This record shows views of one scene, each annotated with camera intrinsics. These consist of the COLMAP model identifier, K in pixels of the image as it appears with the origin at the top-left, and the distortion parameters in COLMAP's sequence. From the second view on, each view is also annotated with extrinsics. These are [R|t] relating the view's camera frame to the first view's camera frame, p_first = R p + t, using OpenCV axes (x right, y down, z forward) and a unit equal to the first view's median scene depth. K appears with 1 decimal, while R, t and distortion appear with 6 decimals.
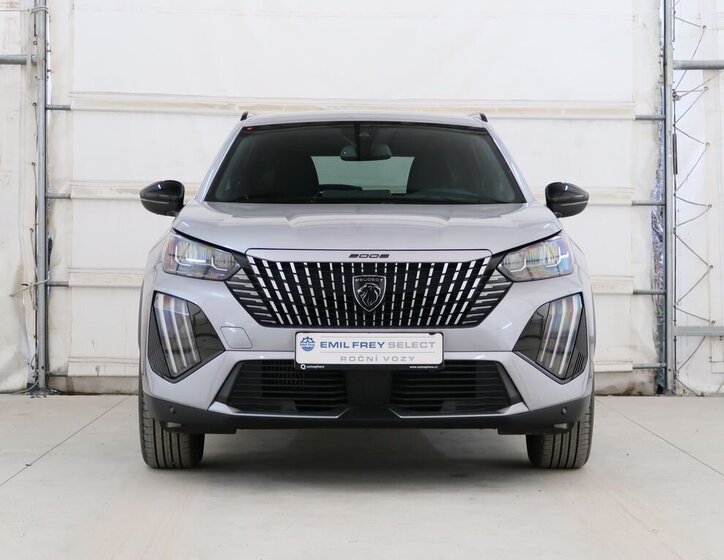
lens RADIAL K [[569.6, 0, 366.3], [0, 569.6, 273.5], [0, 0, 1]] dist [-0.004145, -0.009581]
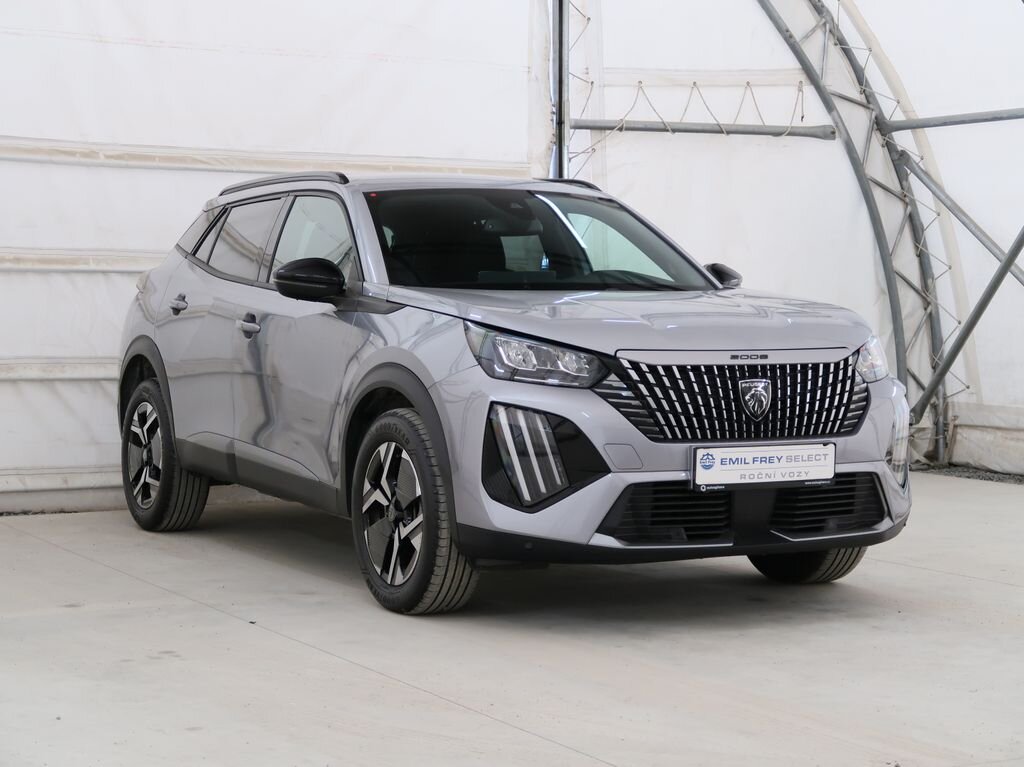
lens RADIAL K [[670.3, 0, 509.8], [0, 670.3, 371.3], [0, 0, 1]] dist [-0.007465, -0.001843]
pose [[0.988462, -0.013284, 0.150887, -0.521674], [0.011673, 0.999865, 0.011557, -0.025448], [-0.151020, -0.009662, 0.988483, 0.047385]]
